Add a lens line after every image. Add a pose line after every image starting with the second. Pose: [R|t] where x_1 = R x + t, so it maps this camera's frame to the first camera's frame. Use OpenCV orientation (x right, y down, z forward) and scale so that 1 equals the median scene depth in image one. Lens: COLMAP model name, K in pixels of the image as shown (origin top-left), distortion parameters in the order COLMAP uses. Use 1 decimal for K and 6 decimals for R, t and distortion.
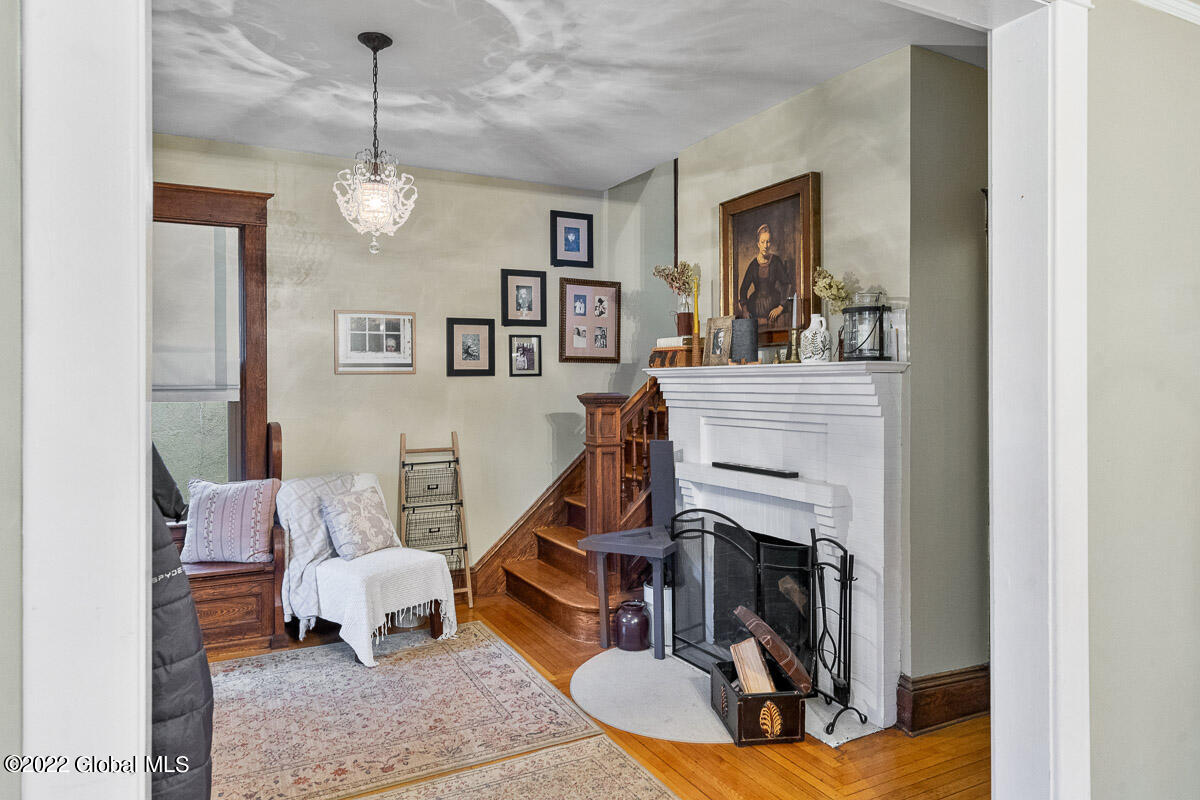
lens RADIAL K [[773.1, 0, 600.9], [0, 773.1, 367.7], [0, 0, 1]] dist [0.004313, 0.001376]
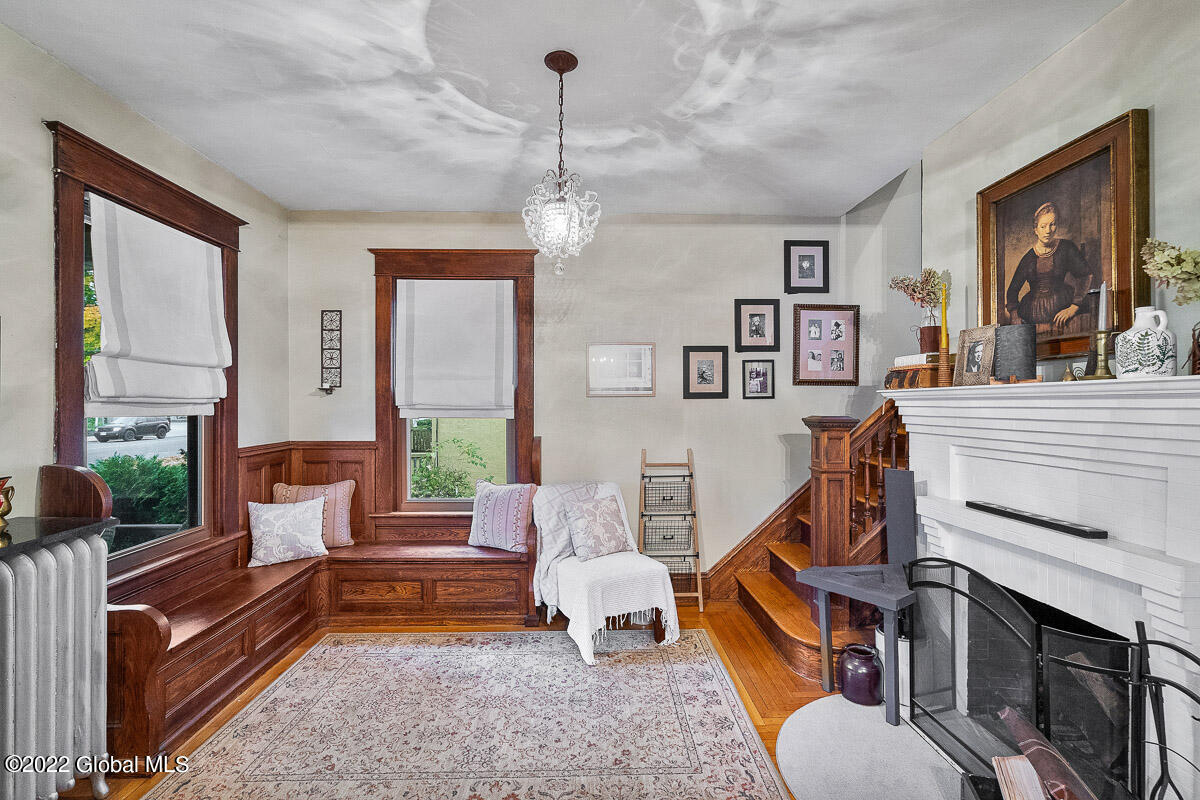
lens RADIAL K [[543.0, 0, 600.0], [0, 543.0, 400.0], [0, 0, 1]] dist [-0.003979, 0.001200]
pose [[0.896963, 0.000138, -0.442106, 0.047444], [0.005436, 0.999921, 0.011342, 0.003981], [0.442073, -0.012576, 0.896891, 0.295876]]
